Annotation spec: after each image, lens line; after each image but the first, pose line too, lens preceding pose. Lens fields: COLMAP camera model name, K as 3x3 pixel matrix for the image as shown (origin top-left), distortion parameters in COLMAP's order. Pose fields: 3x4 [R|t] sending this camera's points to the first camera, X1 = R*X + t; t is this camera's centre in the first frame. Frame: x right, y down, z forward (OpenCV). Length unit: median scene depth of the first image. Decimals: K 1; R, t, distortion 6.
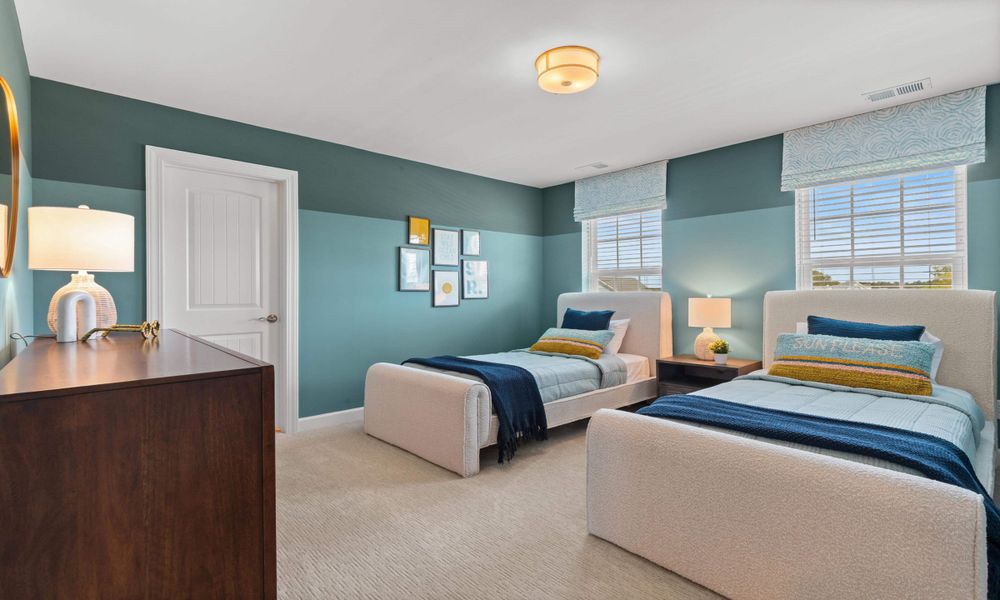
lens RADIAL K [[455.3, 0, 498.8], [0, 455.3, 289.7], [0, 0, 1]] dist [0.001400, 0.000135]
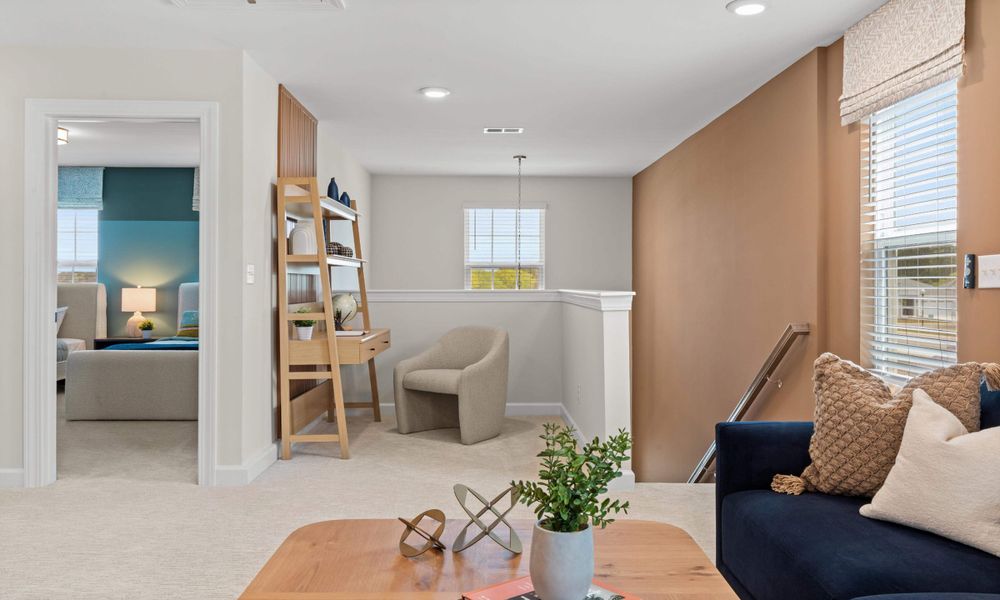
lens RADIAL K [[795.4, 0, 500.0], [0, 795.4, 300.0], [0, 0, 1]] dist [0.001430, 0.002340]
pose [[0.662869, 0.008363, 0.748689, -0.524758], [-0.009919, 0.999948, -0.002387, 0.045994], [-0.748670, -0.005844, 0.662917, -1.210458]]
